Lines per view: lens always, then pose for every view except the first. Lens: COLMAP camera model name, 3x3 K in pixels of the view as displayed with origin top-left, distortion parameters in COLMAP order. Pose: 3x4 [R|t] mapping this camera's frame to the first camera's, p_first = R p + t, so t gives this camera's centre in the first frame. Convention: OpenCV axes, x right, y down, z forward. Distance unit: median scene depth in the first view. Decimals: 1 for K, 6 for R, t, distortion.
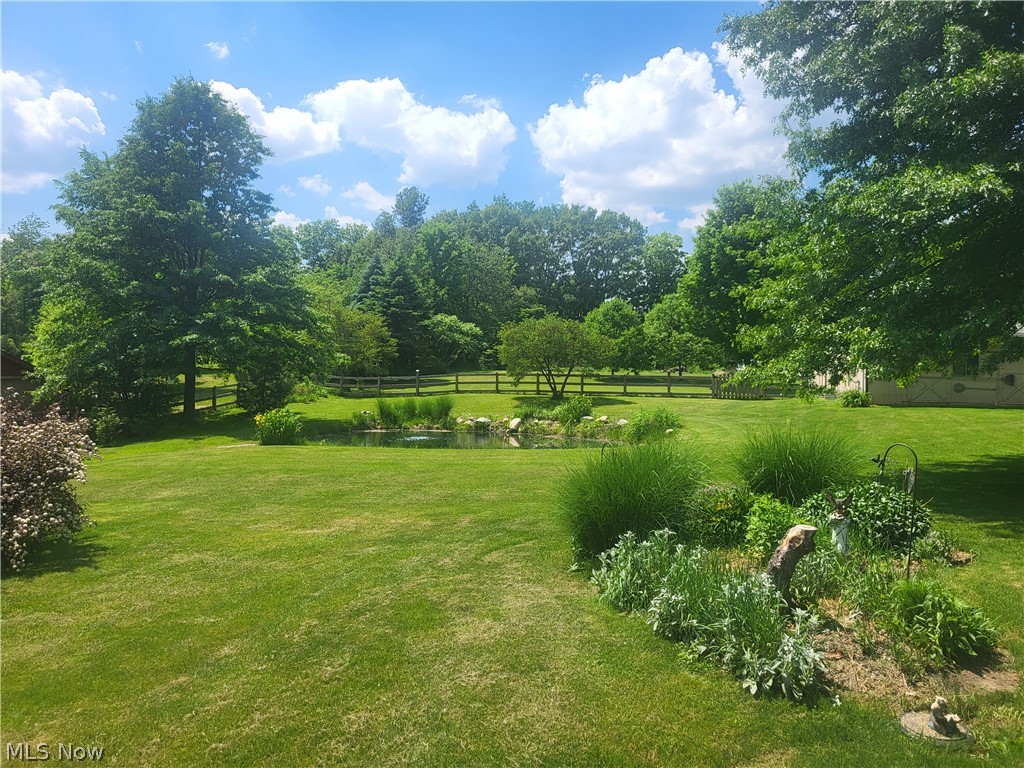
lens RADIAL K [[756.9, 0, 512.0], [0, 756.9, 384.0], [0, 0, 1]] dist [0.006220, -0.008577]
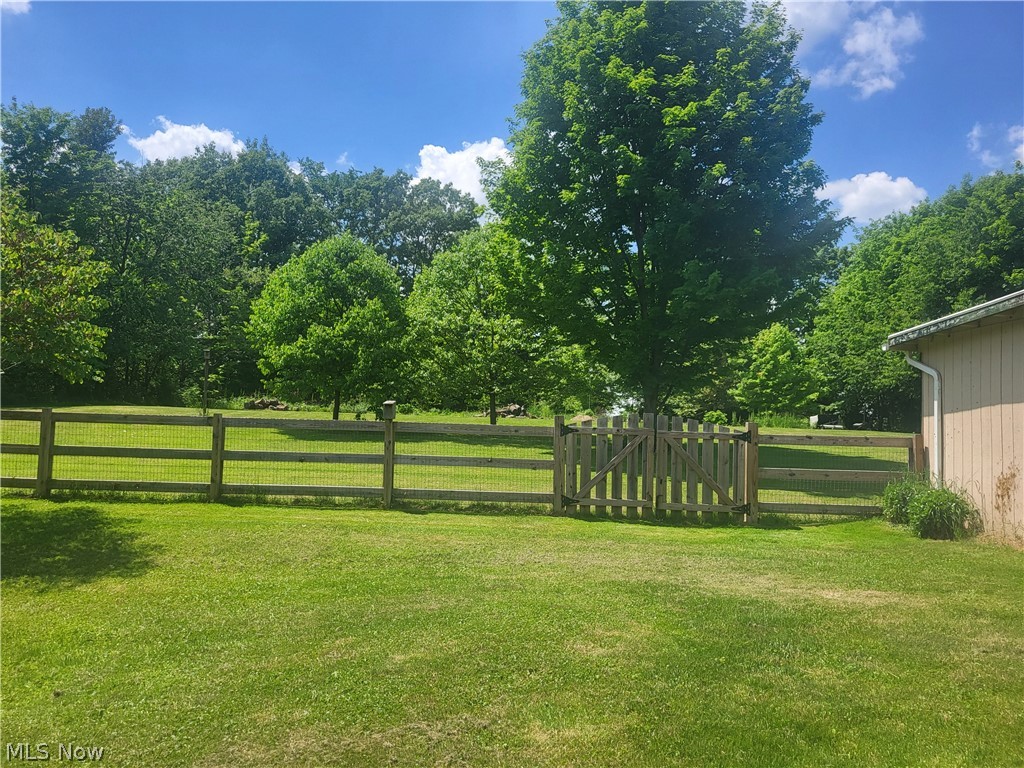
lens RADIAL K [[756.9, 0, 512.0], [0, 756.9, 384.0], [0, 0, 1]] dist [0.006220, -0.008577]
pose [[0.984767, 0.024127, 0.172200, 0.161080], [-0.013923, 0.998088, -0.060218, -0.006966], [-0.173323, 0.056903, 0.983220, 0.588835]]
